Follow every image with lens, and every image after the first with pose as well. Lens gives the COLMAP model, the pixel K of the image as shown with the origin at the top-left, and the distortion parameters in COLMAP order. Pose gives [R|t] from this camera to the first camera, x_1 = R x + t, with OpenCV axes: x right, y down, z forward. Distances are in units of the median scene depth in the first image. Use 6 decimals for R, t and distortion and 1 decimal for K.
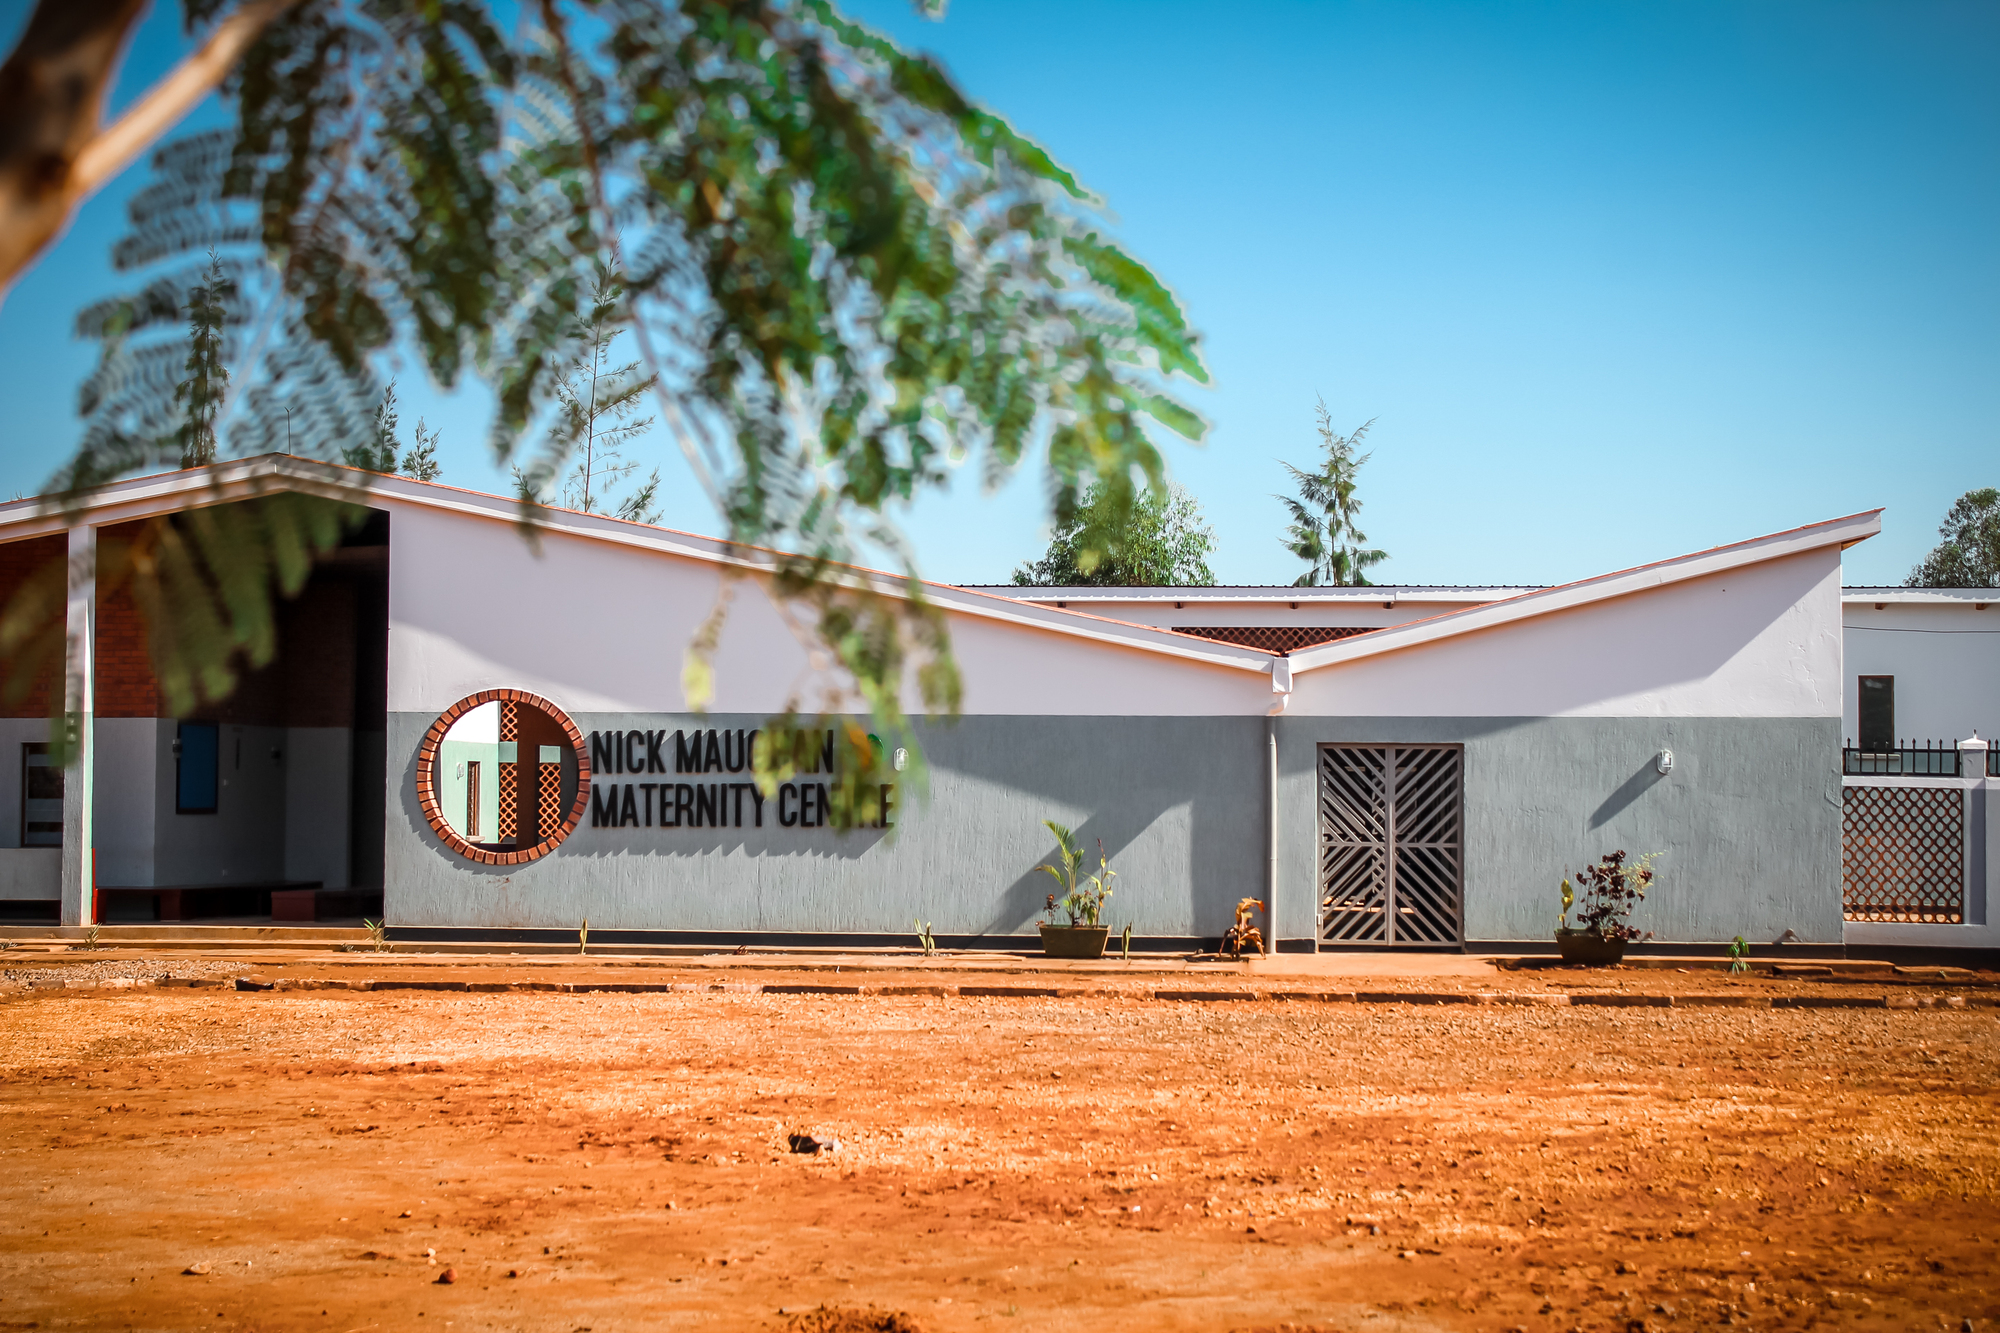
lens RADIAL K [[3339.0, 0, 1000.0], [0, 3339.0, 666.5], [0, 0, 1]] dist [-0.000838, -0.030667]
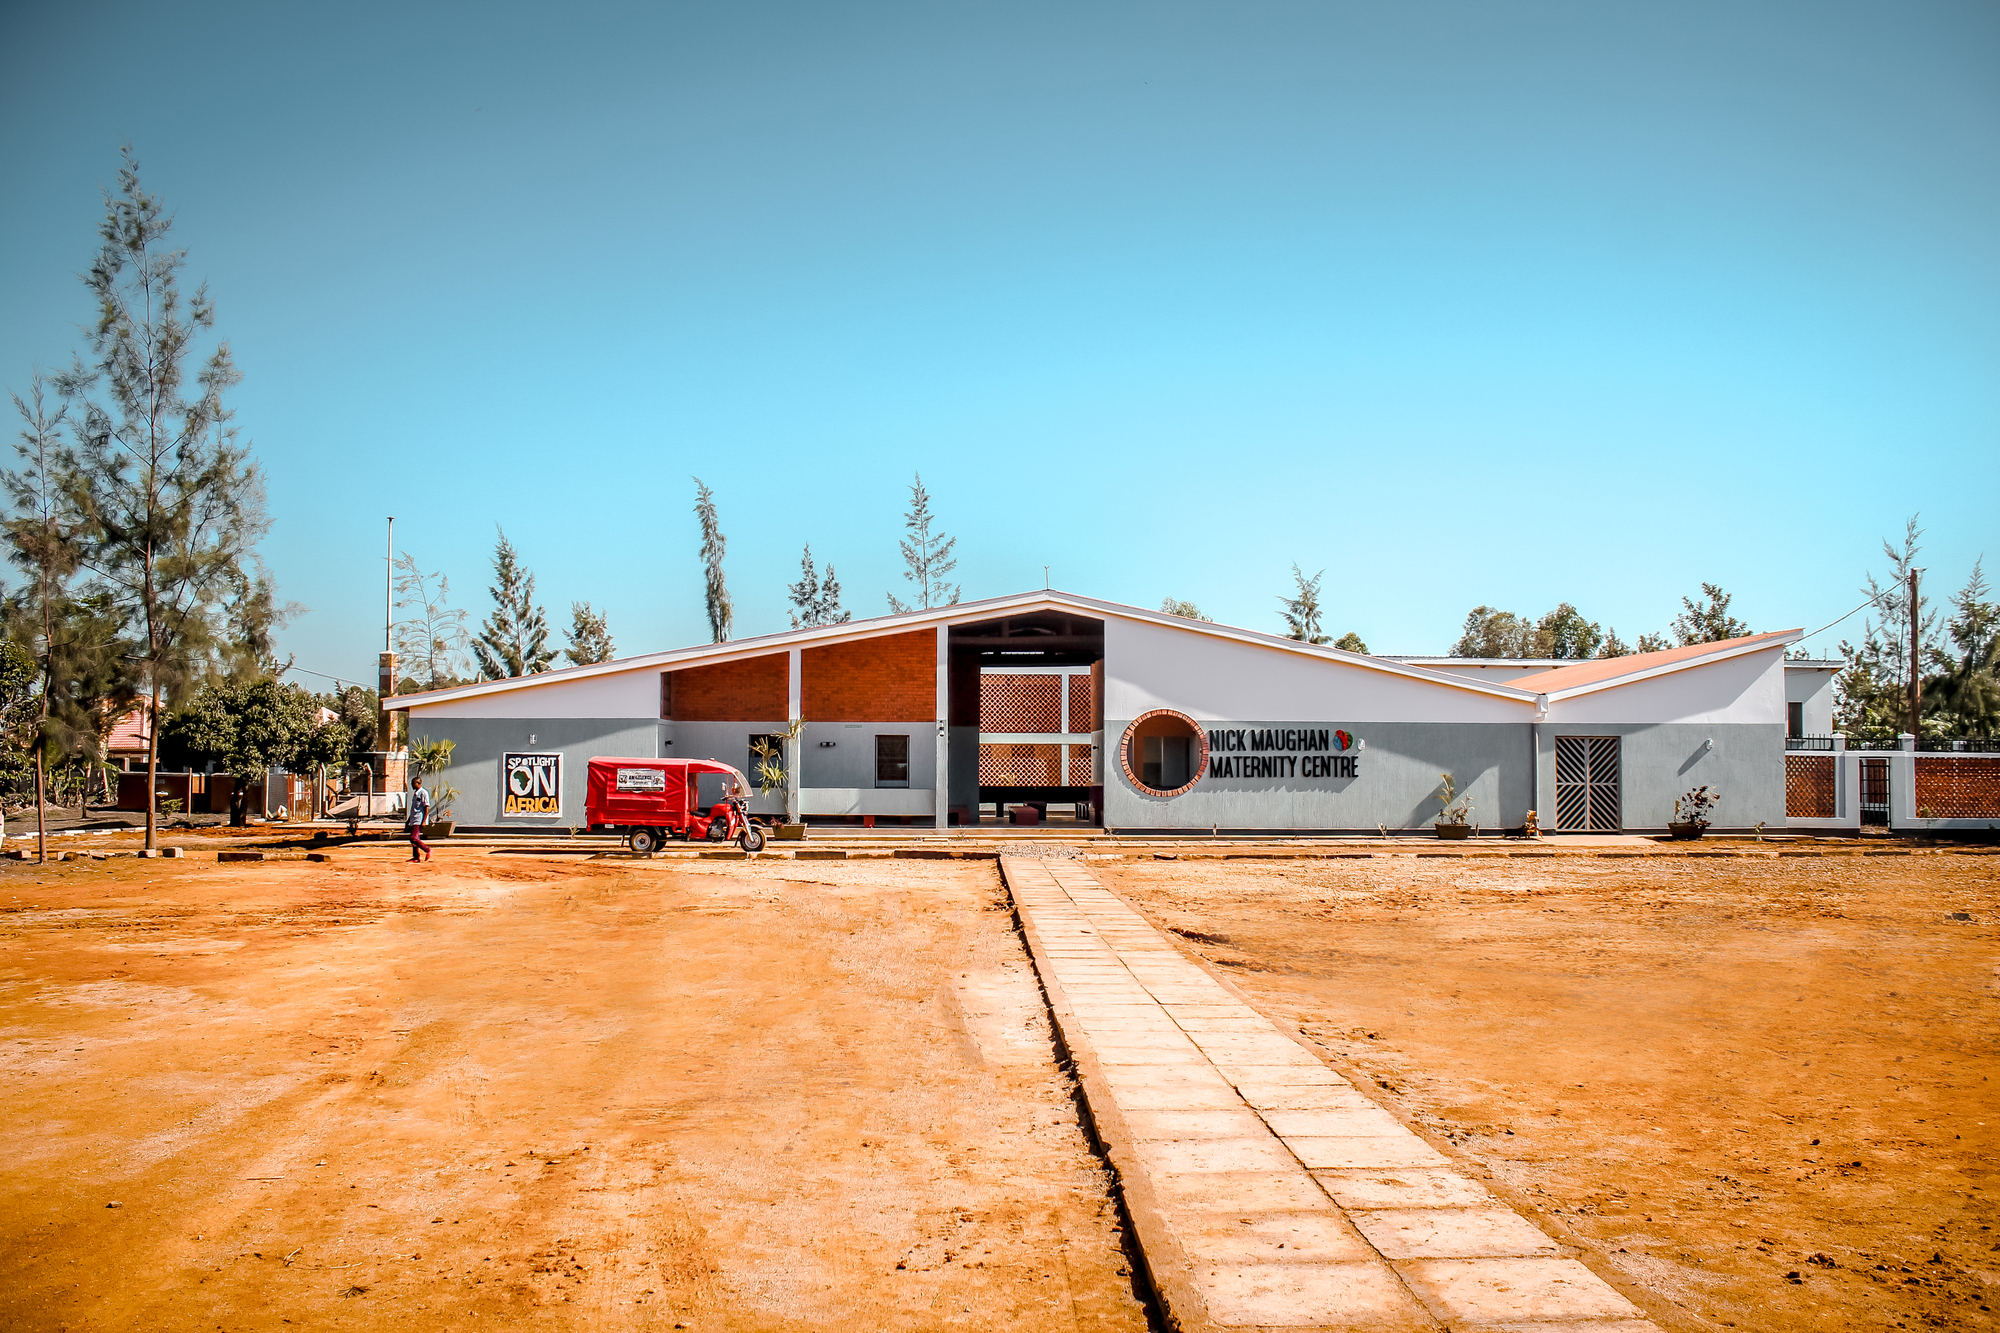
lens RADIAL K [[1733.5, 0, 1002.3], [0, 1733.5, 707.0], [0, 0, 1]] dist [-0.156758, 0.004975]
pose [[0.990132, 0.002795, 0.140109, -0.398159], [-0.004124, 0.999949, 0.009202, -0.003695], [-0.140076, -0.009689, 0.990093, -0.013833]]
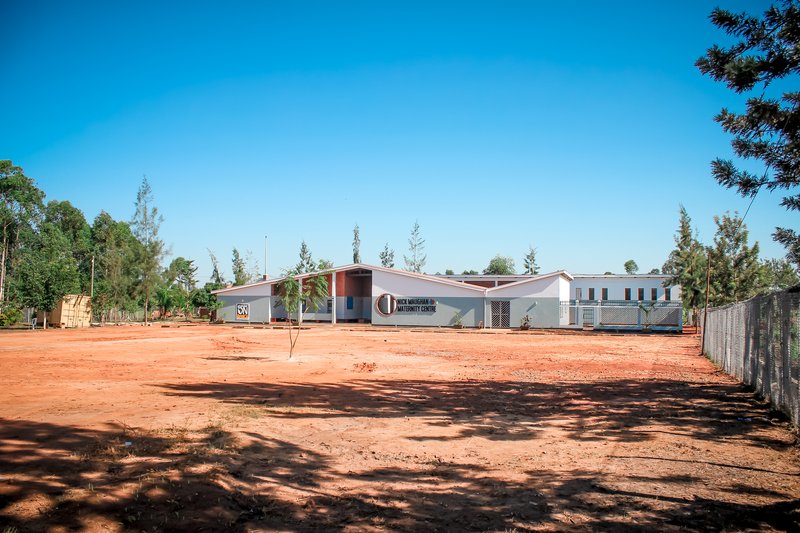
lens RADIAL K [[693.4, 0, 400.9], [0, 693.4, 282.7], [0, 0, 1]] dist [-0.156758, 0.004975]
pose [[0.979542, -0.002883, -0.201221, 0.210050], [0.005281, 0.999921, 0.011384, -0.036744], [0.201173, -0.012214, 0.979480, -0.571141]]
